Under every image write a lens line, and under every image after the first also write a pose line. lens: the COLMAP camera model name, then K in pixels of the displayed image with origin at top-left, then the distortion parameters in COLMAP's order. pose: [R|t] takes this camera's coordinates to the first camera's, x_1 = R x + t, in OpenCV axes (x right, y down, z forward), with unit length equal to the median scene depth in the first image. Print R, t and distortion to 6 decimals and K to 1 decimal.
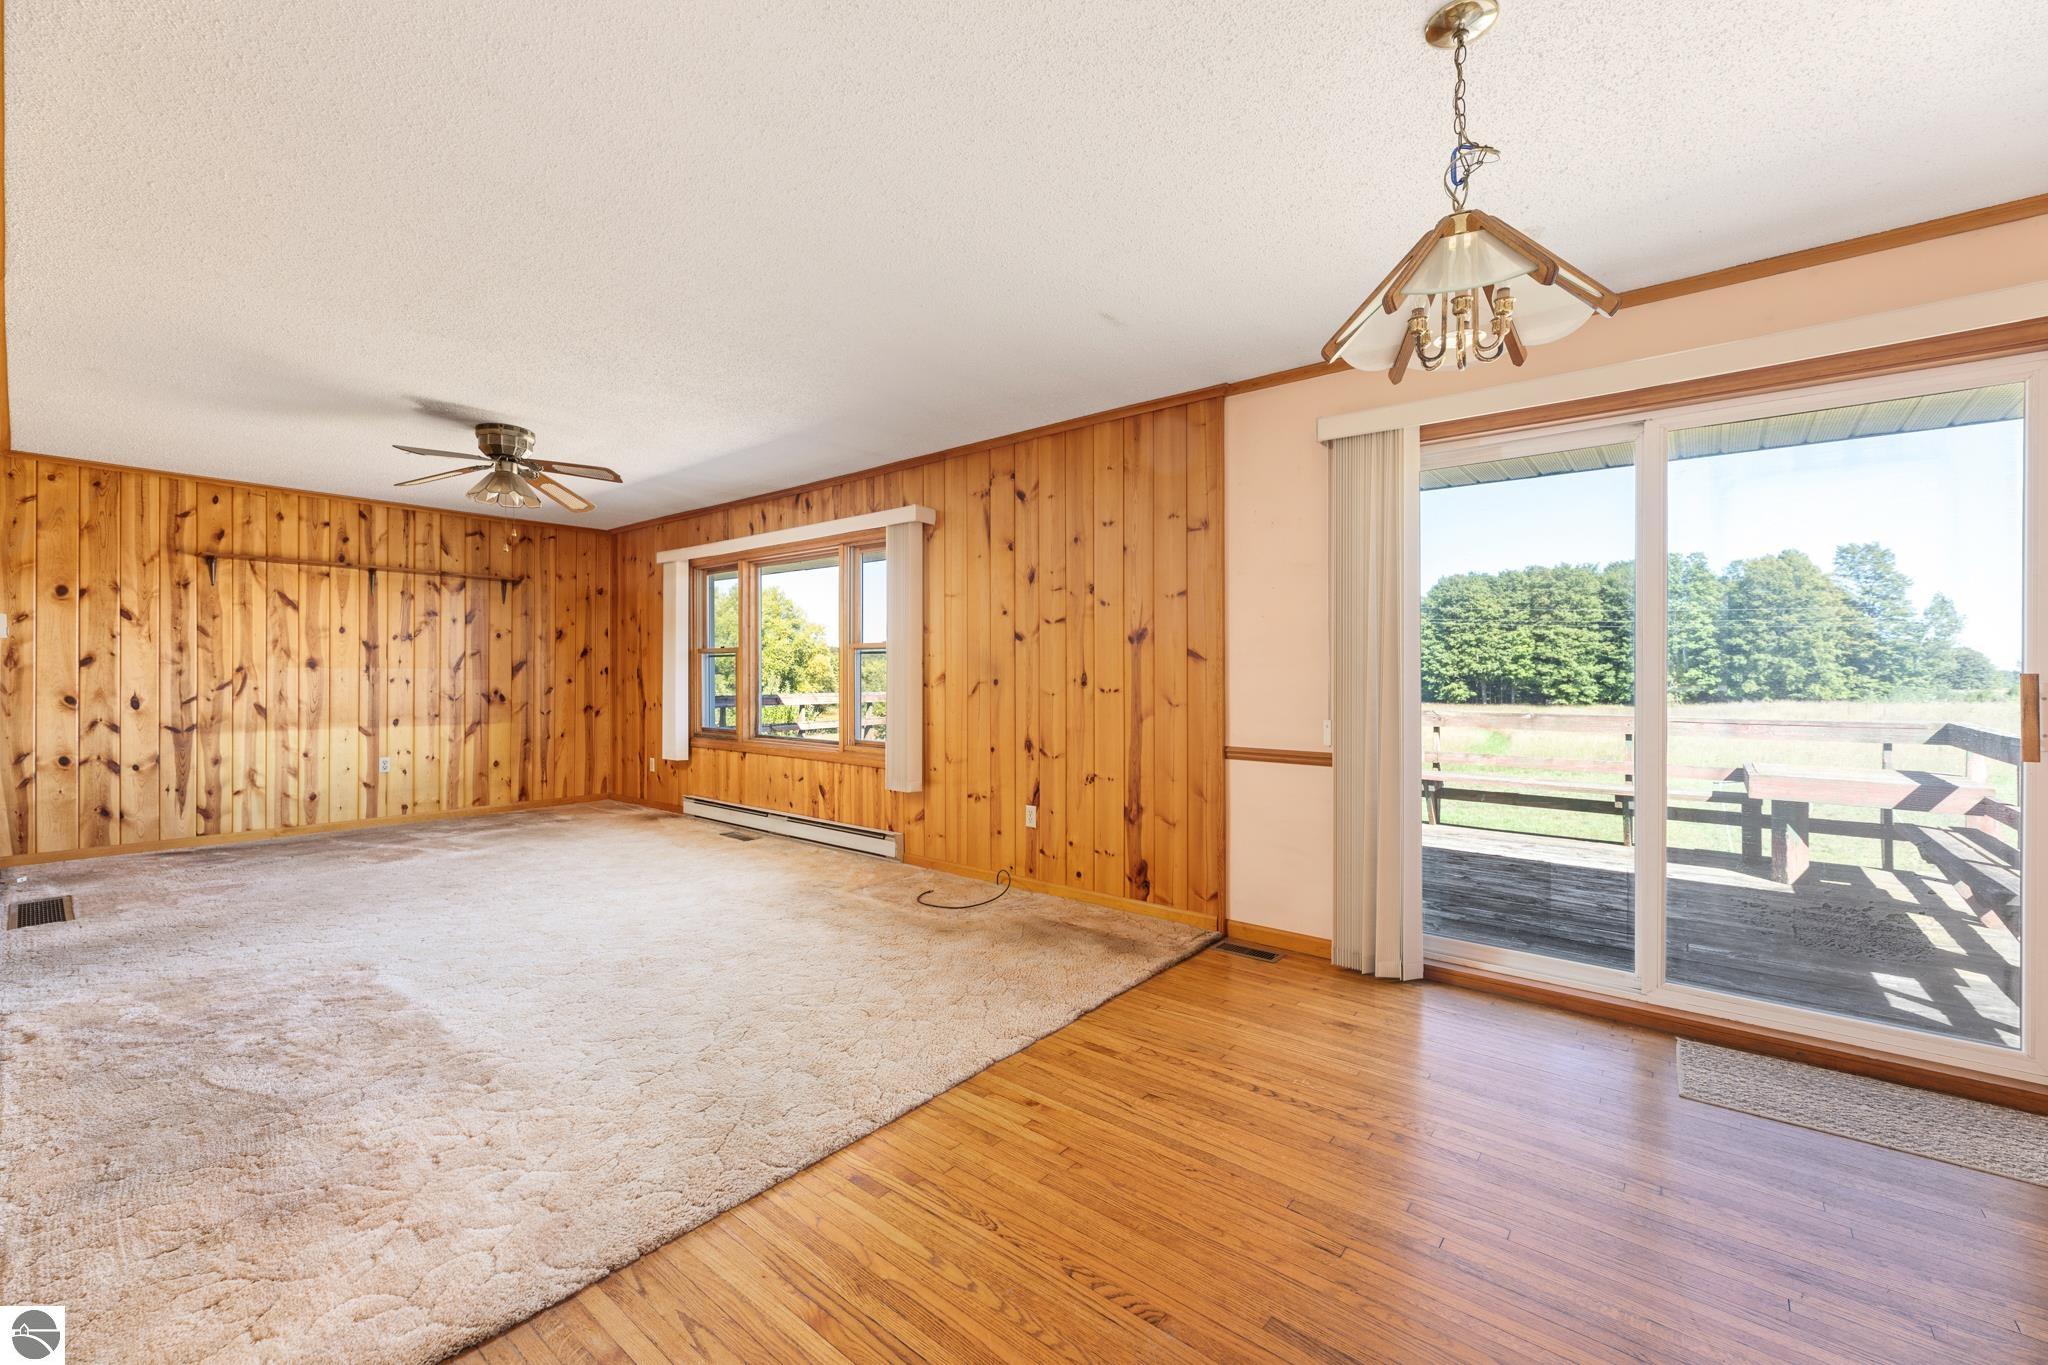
lens RADIAL K [[825.1, 0, 1022.3], [0, 825.1, 667.0], [0, 0, 1]] dist [0.002114, -0.000664]
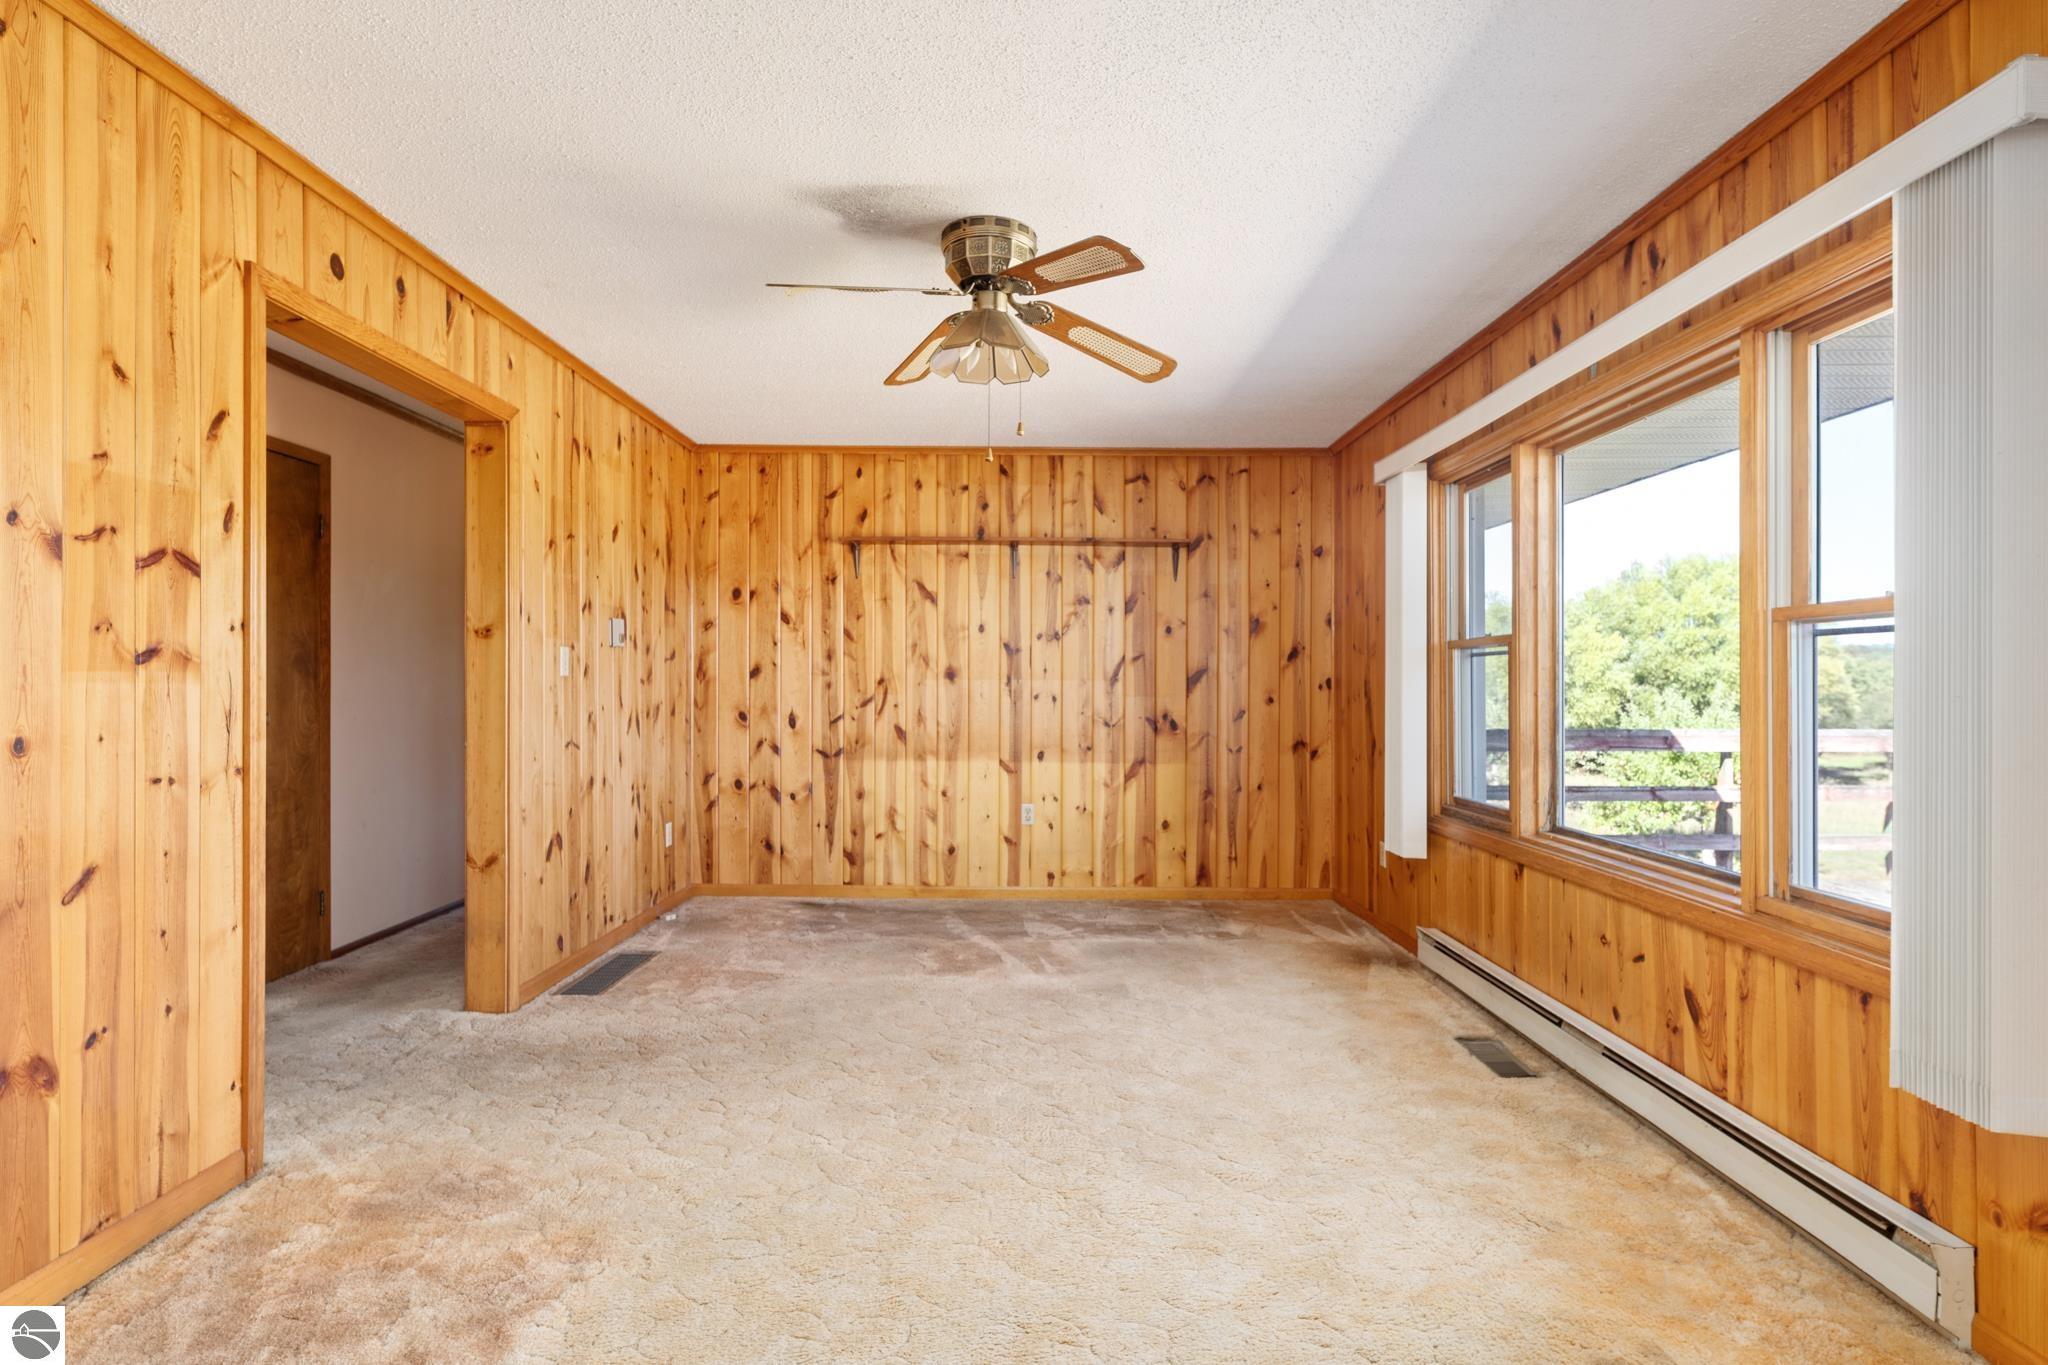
lens RADIAL K [[1074.4, 0, 1027.2], [0, 1074.4, 679.8], [0, 0, 1]] dist [0.000772, -0.000538]
pose [[0.636349, -0.001159, -0.771401, -0.059612], [0.002309, 0.999997, 0.000402, 0.001116], [0.771398, -0.002037, 0.636350, 0.470089]]
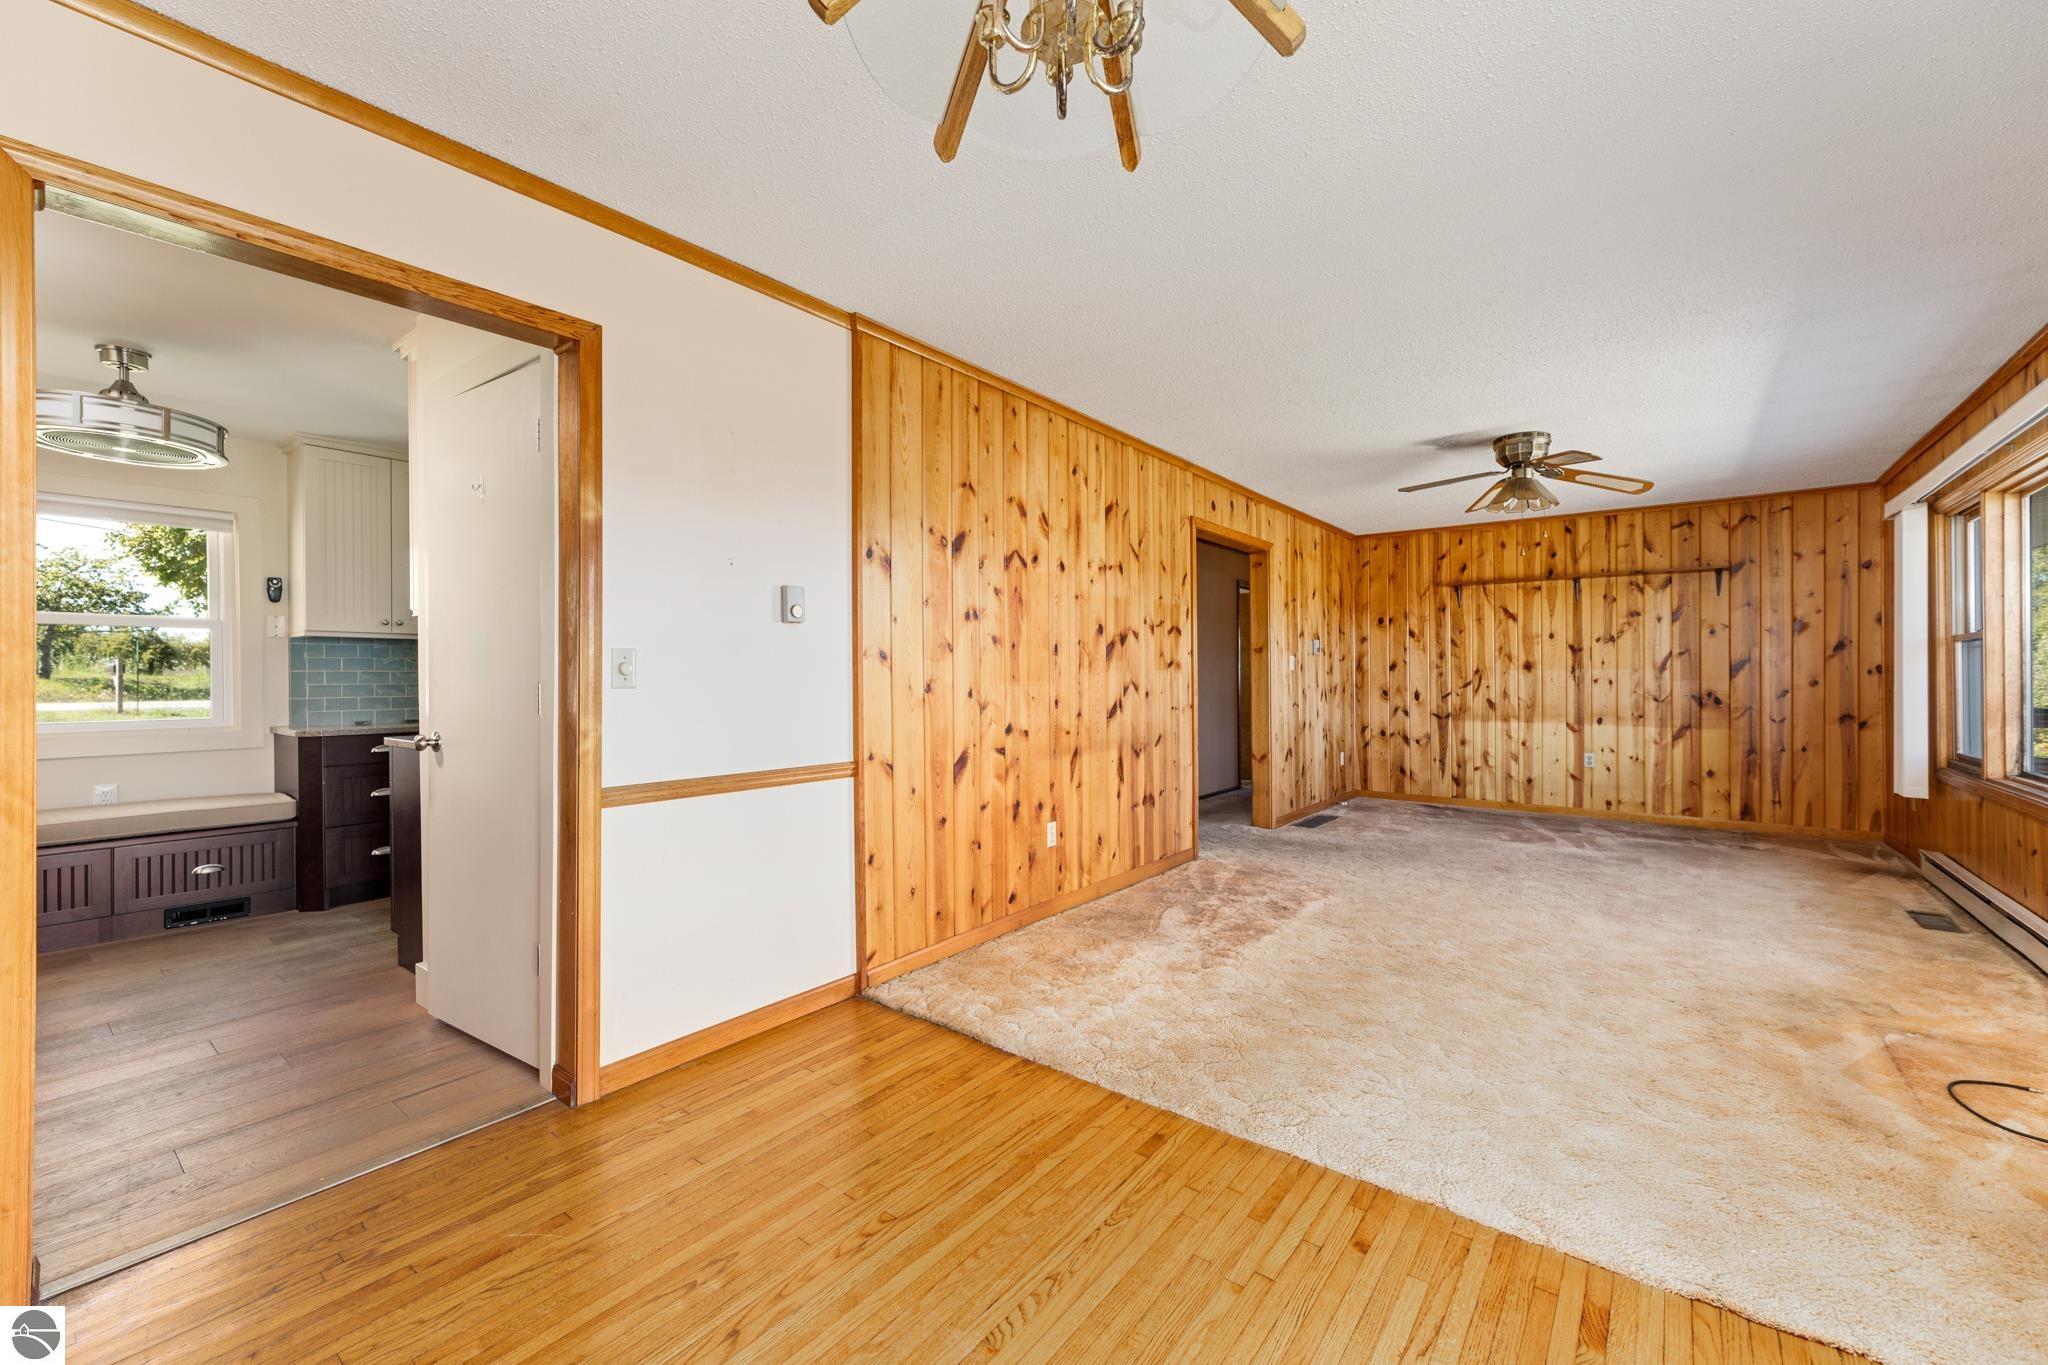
lens RADIAL K [[825.1, 0, 1025.2], [0, 825.1, 678.3], [0, 0, 1]] dist [0.002114, -0.000664]
pose [[0.025622, 0.000738, -0.999671, 0.316351], [0.011804, 0.999930, 0.001040, 0.003918], [0.999602, -0.011827, 0.025611, 0.287386]]
